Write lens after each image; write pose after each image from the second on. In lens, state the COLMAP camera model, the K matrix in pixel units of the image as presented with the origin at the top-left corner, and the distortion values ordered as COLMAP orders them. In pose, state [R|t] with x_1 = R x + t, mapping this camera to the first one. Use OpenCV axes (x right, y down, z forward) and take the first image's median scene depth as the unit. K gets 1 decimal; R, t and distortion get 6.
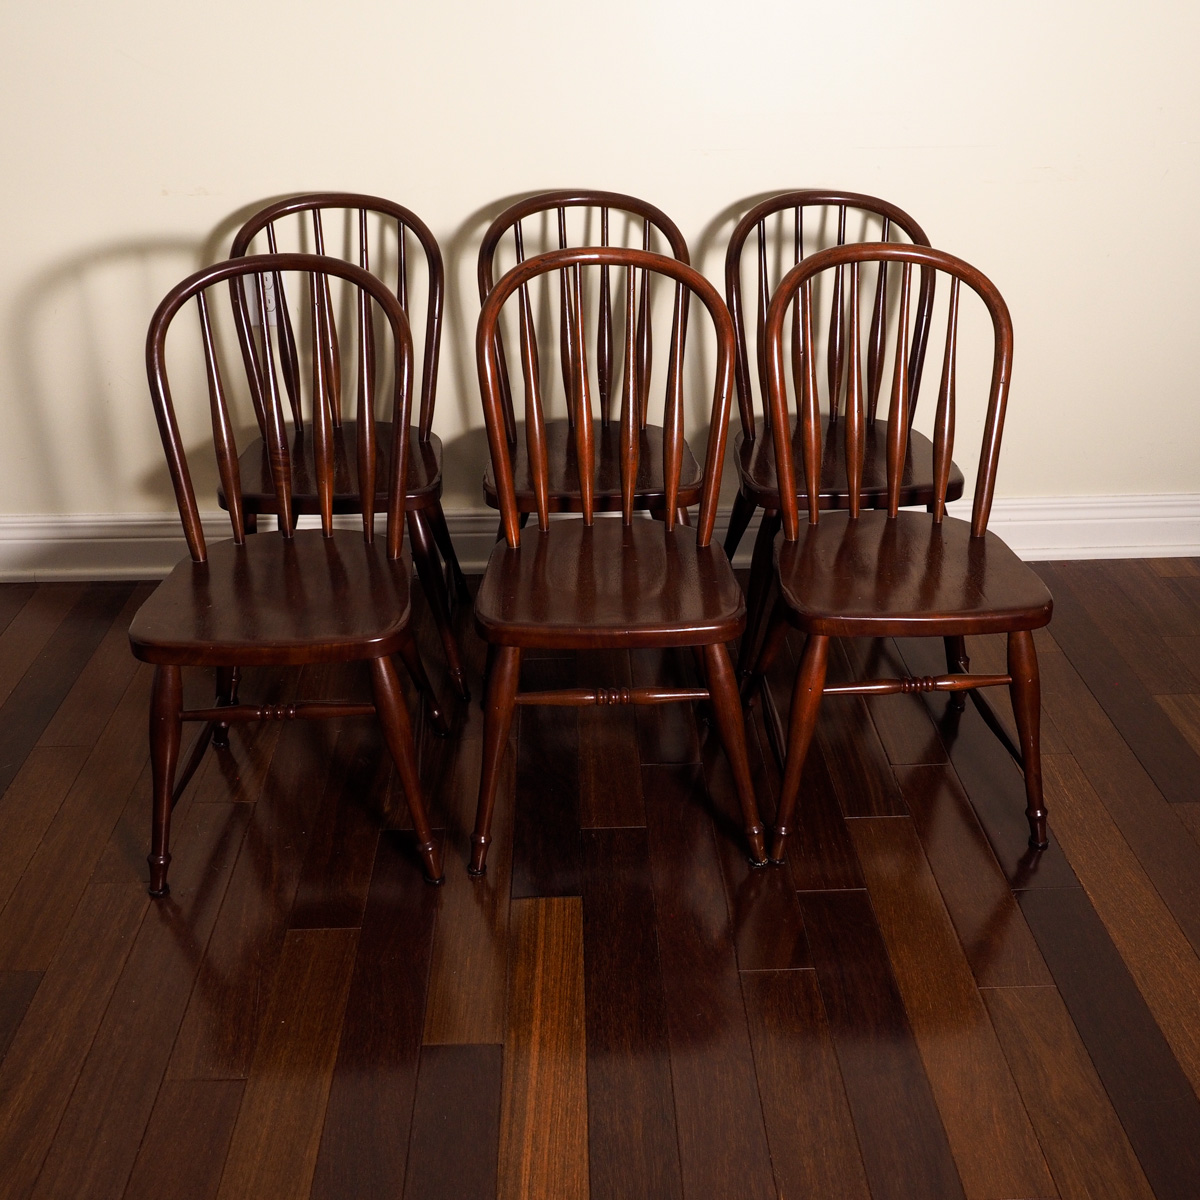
lens RADIAL K [[1293.0, 0, 578.4], [0, 1293.0, 628.9], [0, 0, 1]] dist [0.014357, 0.000000]
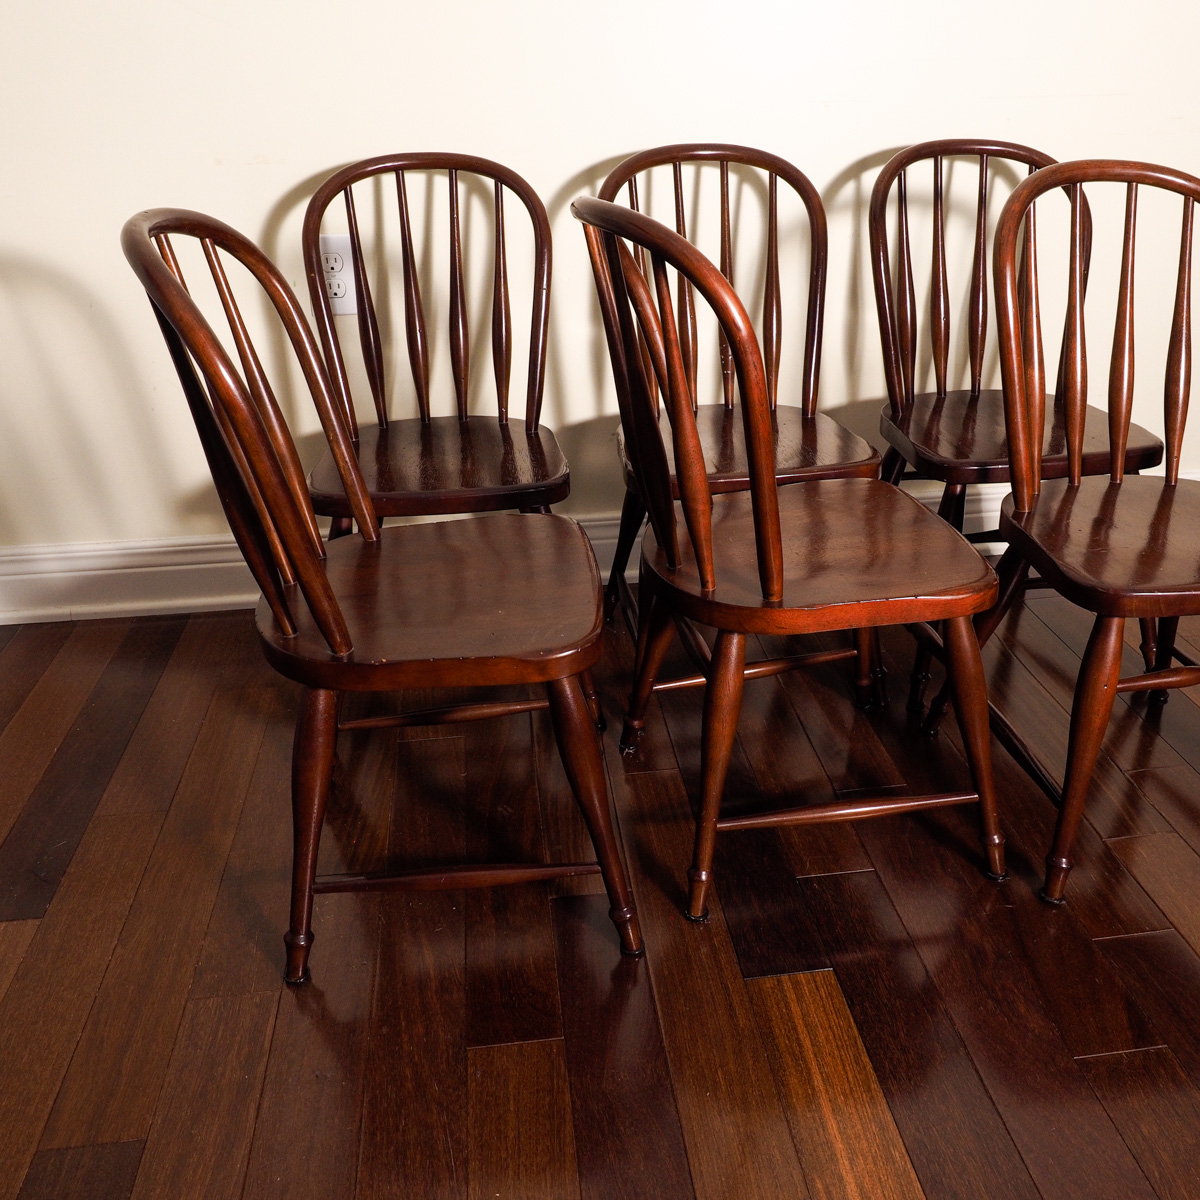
lens RADIAL K [[1104.1, 0, 595.5], [0, 1104.1, 595.4], [0, 0, 1]] dist [-0.006040, 0.000000]
pose [[0.995132, -0.053427, 0.082814, -0.182292], [0.057482, 0.997221, -0.047383, 0.003968], [-0.080052, 0.051913, 0.995438, 0.327548]]
